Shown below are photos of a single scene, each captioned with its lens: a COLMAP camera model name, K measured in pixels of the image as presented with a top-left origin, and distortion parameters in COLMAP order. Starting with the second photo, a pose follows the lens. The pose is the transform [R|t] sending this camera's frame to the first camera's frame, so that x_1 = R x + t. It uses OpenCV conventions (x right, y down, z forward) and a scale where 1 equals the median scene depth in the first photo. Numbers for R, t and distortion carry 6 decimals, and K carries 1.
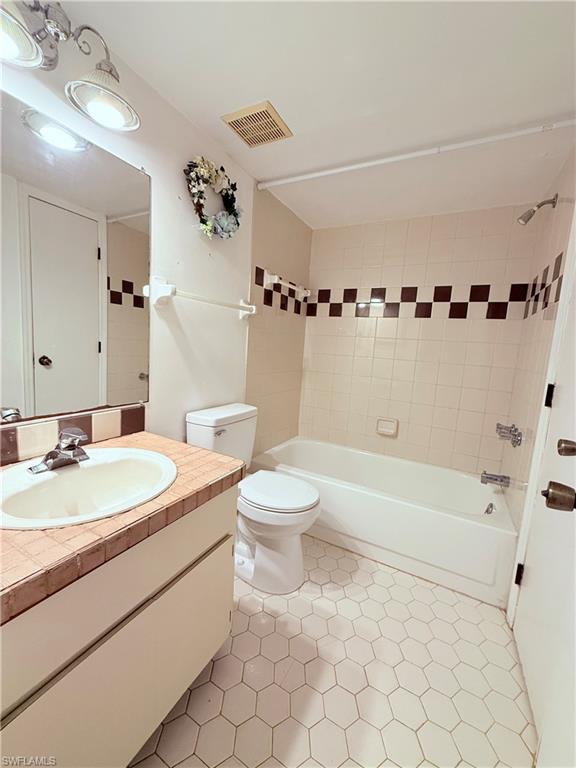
lens RADIAL K [[307.2, 0, 288.0], [0, 307.2, 384.0], [0, 0, 1]] dist [-0.003091, -0.000301]
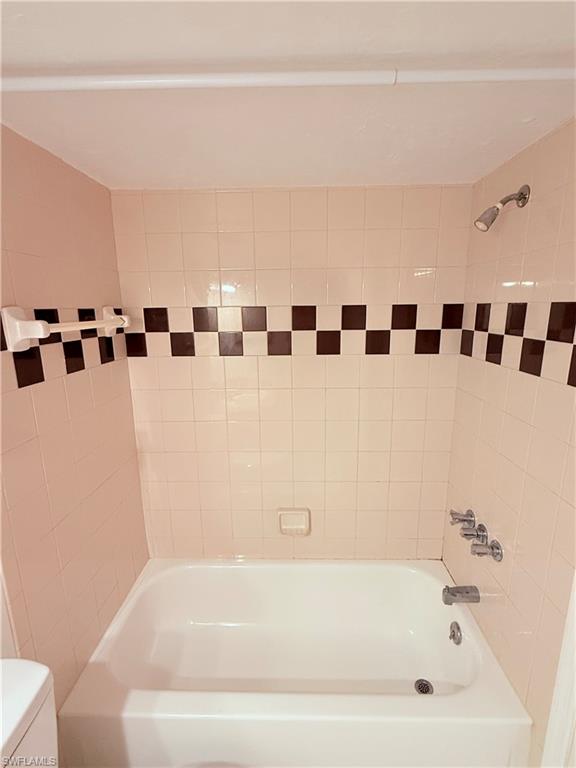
lens RADIAL K [[367.3, 0, 288.0], [0, 367.3, 384.0], [0, 0, 1]] dist [-0.001118, -0.000116]
pose [[0.889886, -0.169175, 0.423654, 0.033650], [0.127966, 0.983979, 0.124134, -0.248148], [-0.437867, -0.056252, 0.897278, 0.339980]]
